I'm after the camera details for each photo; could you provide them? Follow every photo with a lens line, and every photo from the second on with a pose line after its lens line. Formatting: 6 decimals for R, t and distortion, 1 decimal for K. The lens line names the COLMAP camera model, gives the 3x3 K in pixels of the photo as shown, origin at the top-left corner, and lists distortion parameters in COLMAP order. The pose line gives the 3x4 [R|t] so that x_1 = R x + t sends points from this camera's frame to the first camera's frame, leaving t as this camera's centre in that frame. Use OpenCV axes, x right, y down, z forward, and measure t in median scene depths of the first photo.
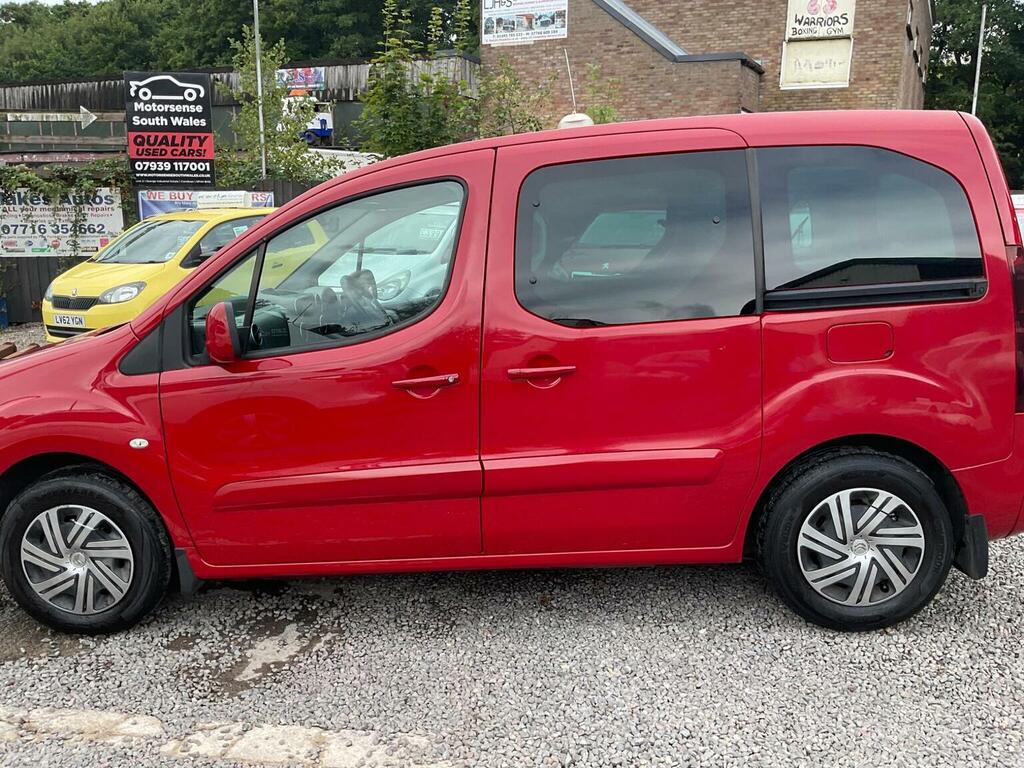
lens RADIAL K [[868.9, 0, 506.9], [0, 868.9, 385.1], [0, 0, 1]] dist [0.025883, -0.059567]
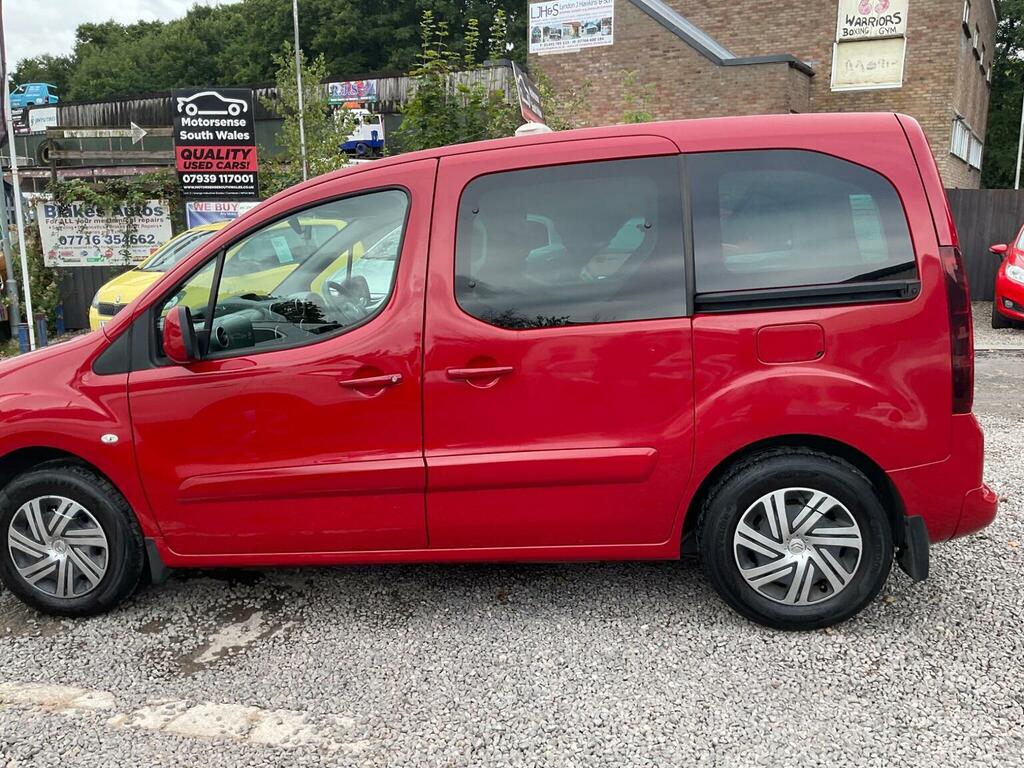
lens RADIAL K [[871.8, 0, 518.7], [0, 871.8, 384.6], [0, 0, 1]] dist [0.037715, -0.075851]
pose [[0.997083, 0.002893, -0.076265, 0.150177], [-0.003625, 0.999949, -0.009464, 0.009086], [0.076234, 0.009713, 0.997043, -0.032741]]
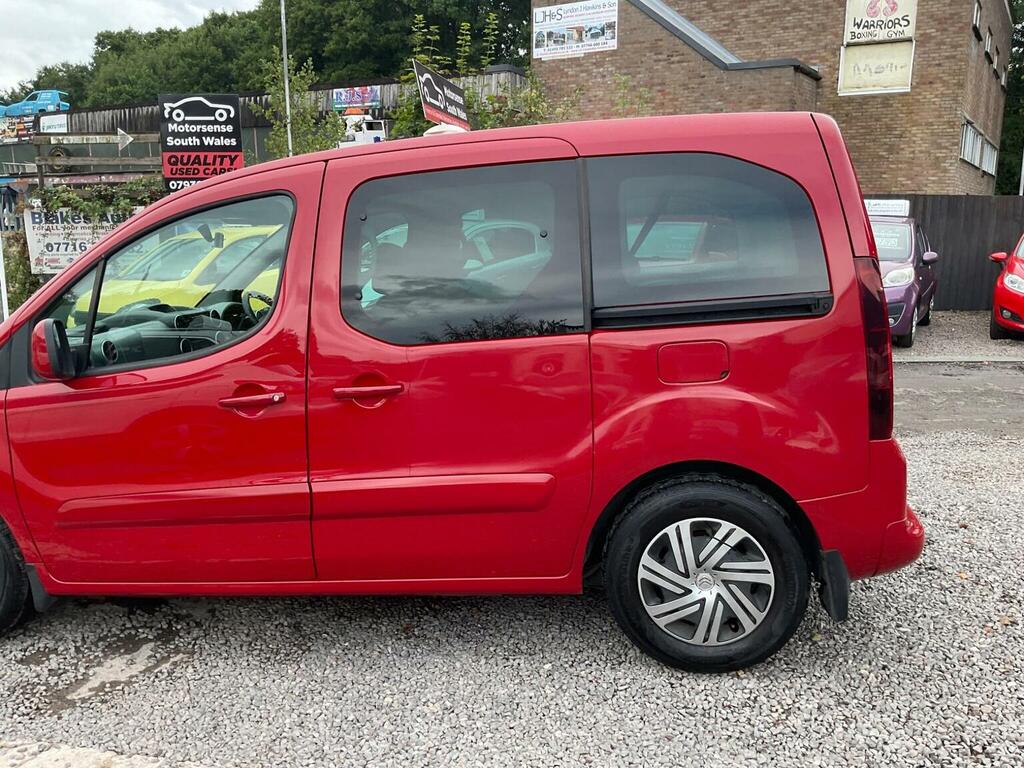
lens RADIAL K [[867.2, 0, 536.6], [0, 867.2, 382.0], [0, 0, 1]] dist [0.042962, -0.089990]
pose [[0.995377, 0.005961, -0.095863, 0.292299], [-0.007704, 0.999812, -0.017820, -0.008733], [0.095739, 0.018476, 0.995235, 0.050780]]
